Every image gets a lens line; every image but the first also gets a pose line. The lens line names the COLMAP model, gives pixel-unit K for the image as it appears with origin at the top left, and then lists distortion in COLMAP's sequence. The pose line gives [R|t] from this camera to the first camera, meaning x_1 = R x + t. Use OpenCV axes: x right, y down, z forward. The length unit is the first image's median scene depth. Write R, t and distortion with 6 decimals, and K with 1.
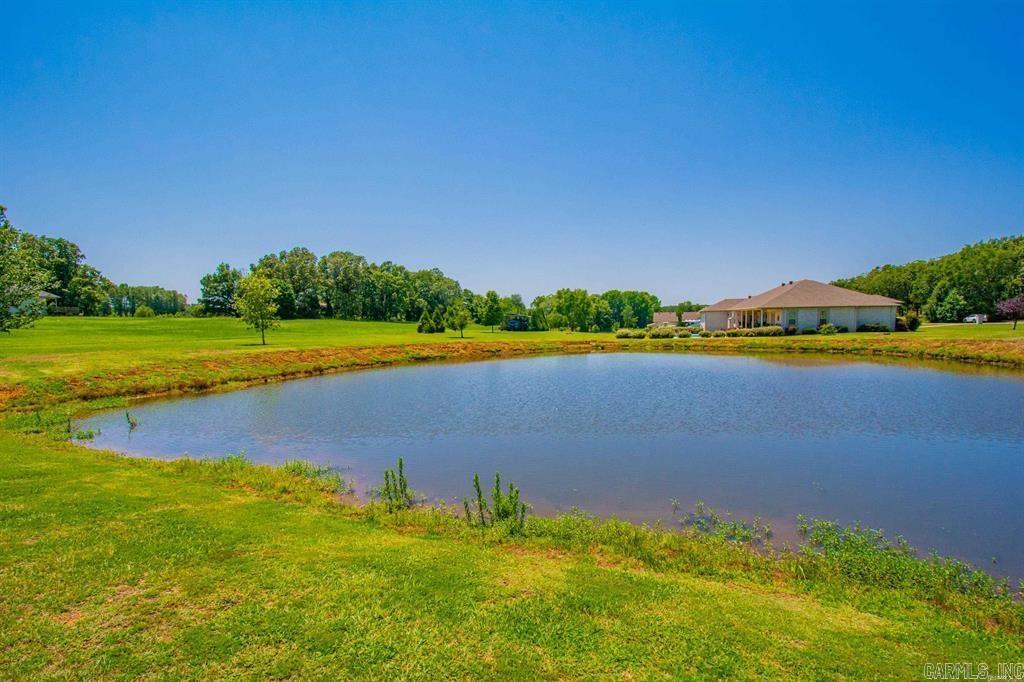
lens RADIAL K [[455.9, 0, 522.8], [0, 455.9, 358.7], [0, 0, 1]] dist [0.022814, -0.027516]
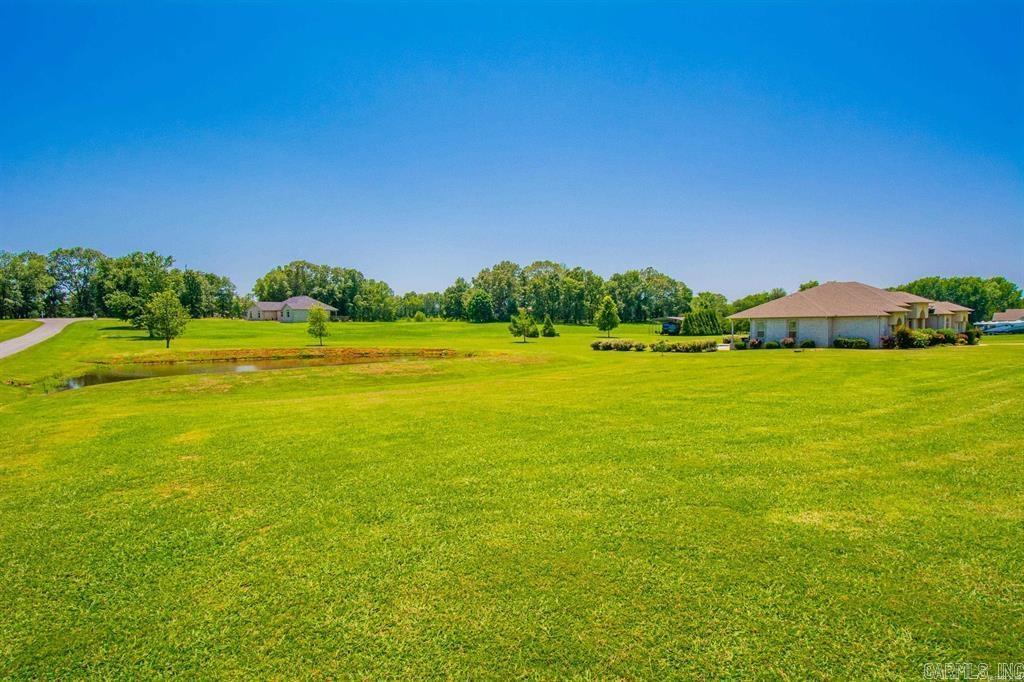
lens RADIAL K [[518.6, 0, 523.7], [0, 518.6, 351.1], [0, 0, 1]] dist [0.004521, -0.000204]
pose [[0.806945, 0.032808, -0.589714, 0.345937], [-0.043941, 0.999024, -0.004548, -0.009909], [0.588989, 0.029582, 0.807599, -0.033900]]
